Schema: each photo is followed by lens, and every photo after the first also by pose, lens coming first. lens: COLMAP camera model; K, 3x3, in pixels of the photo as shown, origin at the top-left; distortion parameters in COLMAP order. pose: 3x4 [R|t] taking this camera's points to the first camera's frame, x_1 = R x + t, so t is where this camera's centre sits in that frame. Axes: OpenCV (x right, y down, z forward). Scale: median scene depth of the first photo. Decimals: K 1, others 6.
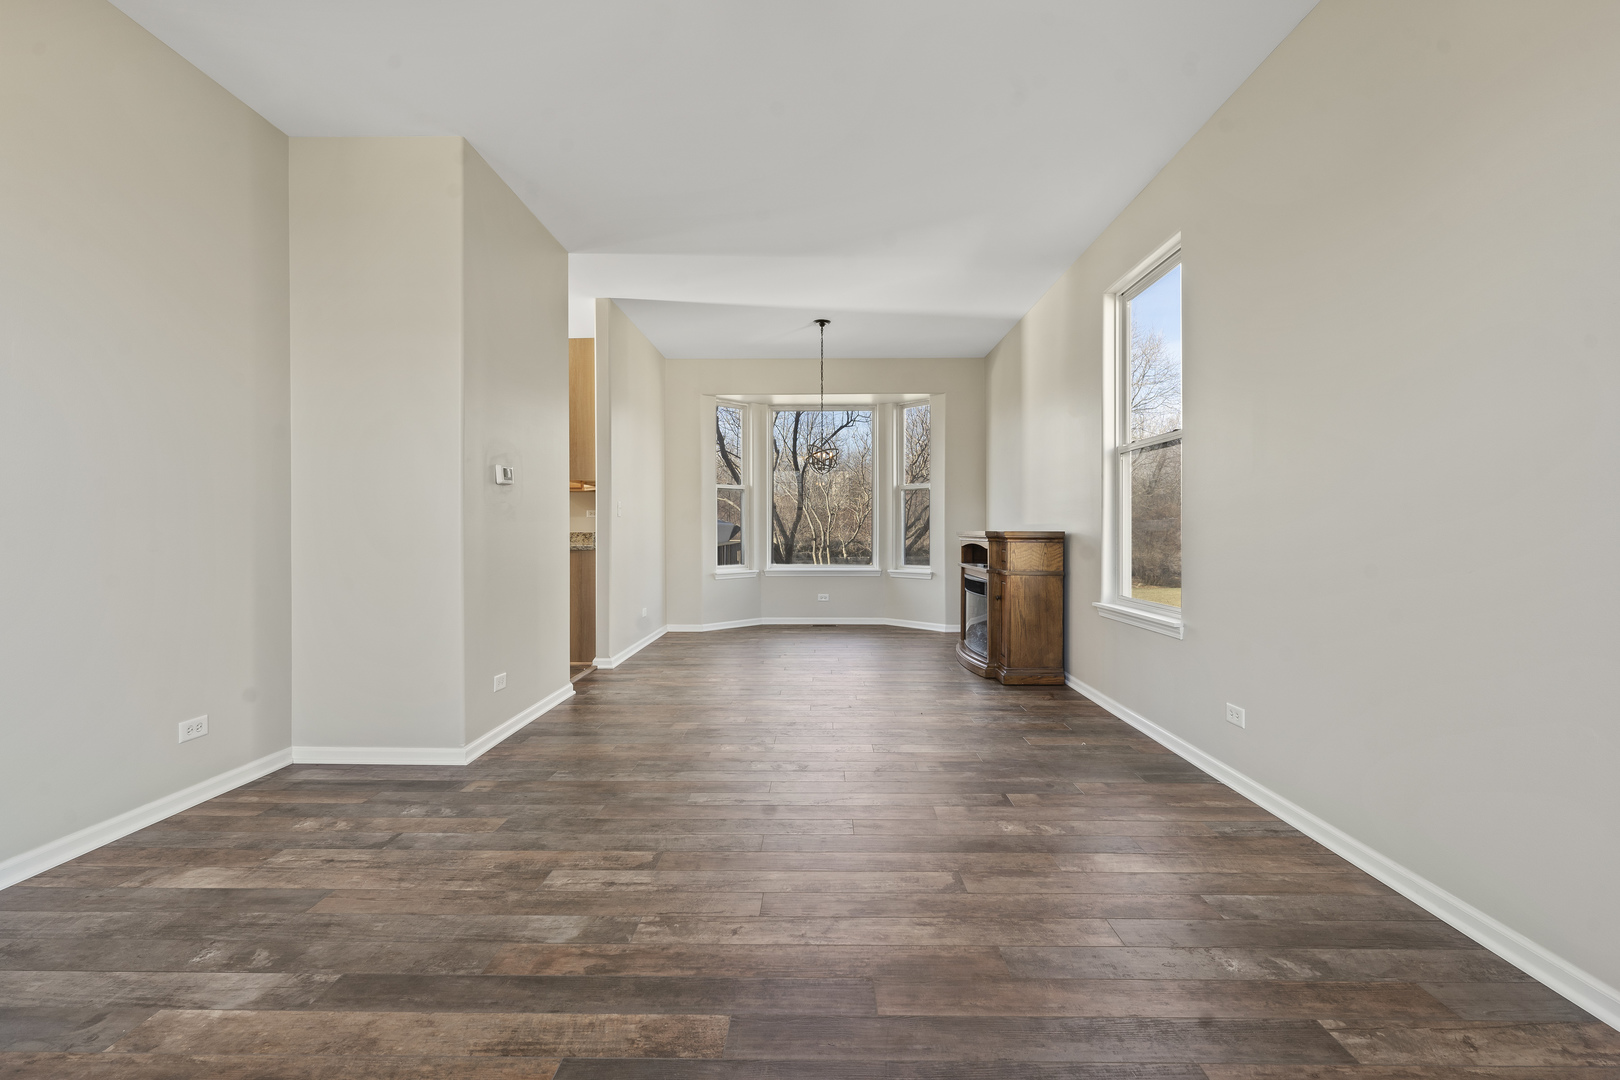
lens RADIAL K [[727.6, 0, 793.8], [0, 727.6, 544.0], [0, 0, 1]] dist [0.000988, -0.000298]
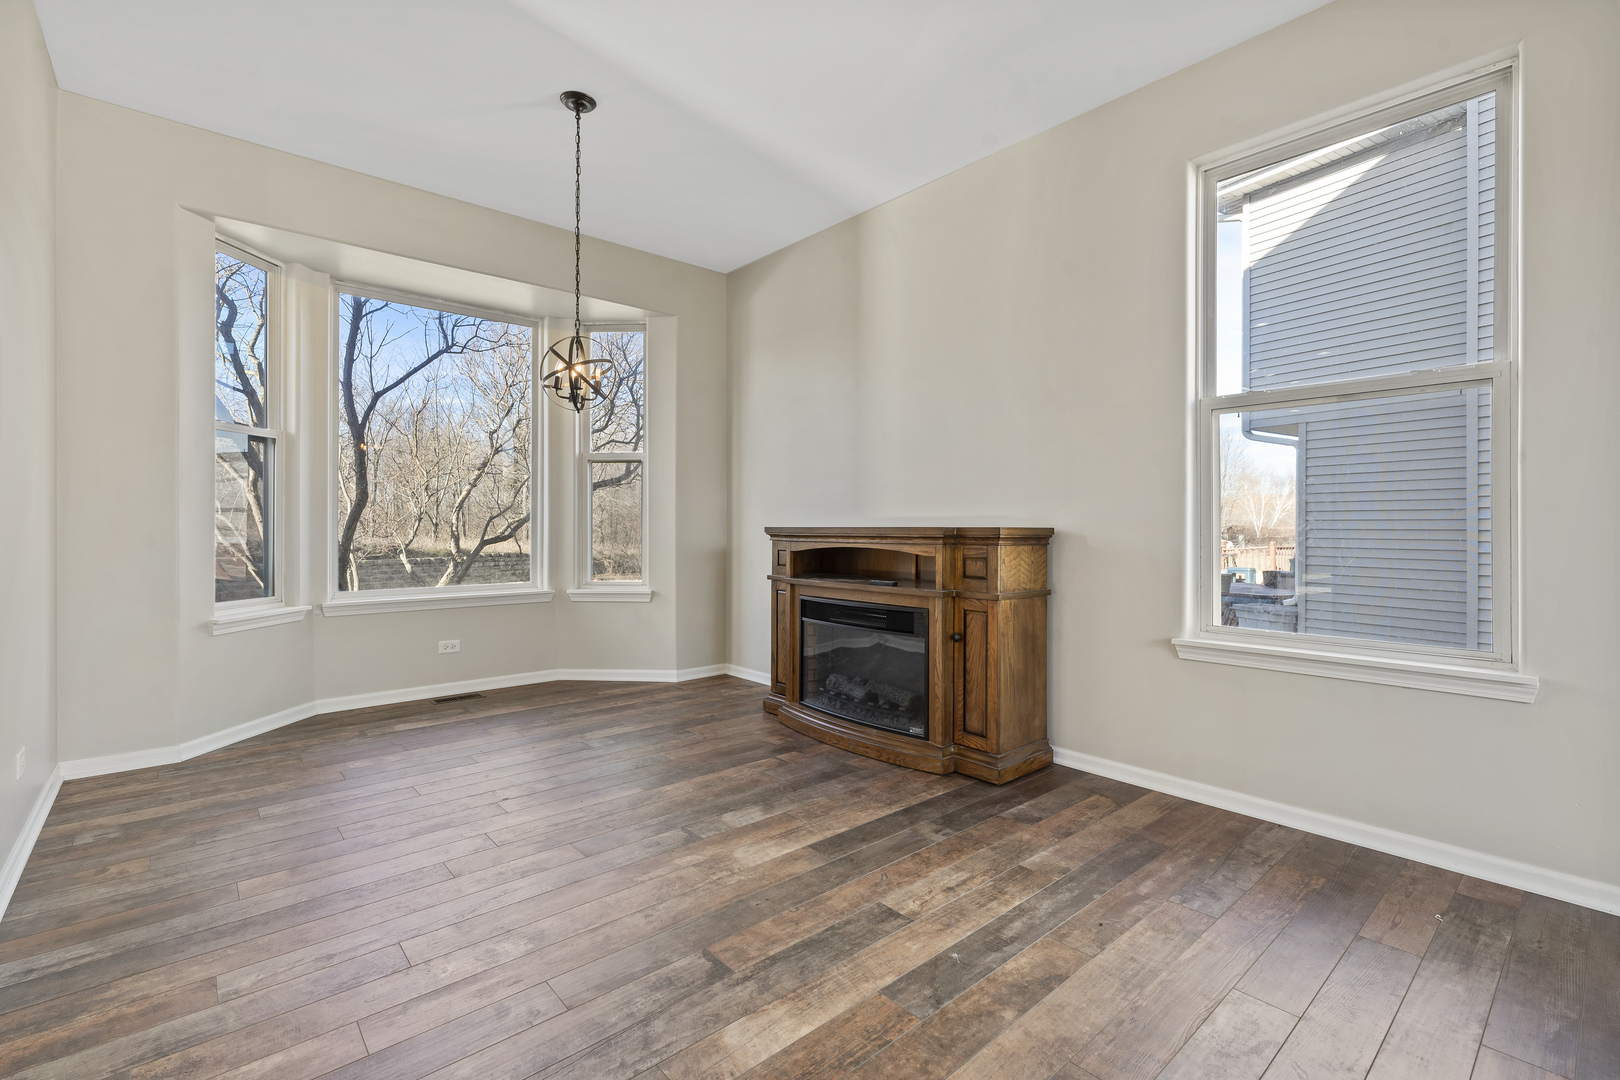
lens RADIAL K [[727.6, 0, 807.5], [0, 727.6, 530.4], [0, 0, 1]] dist [0.000988, -0.000298]
pose [[0.725033, -0.000649, 0.688713, -0.268904], [0.010079, 0.999902, -0.009669, -0.012009], [-0.688640, 0.013952, 0.724969, 0.772638]]
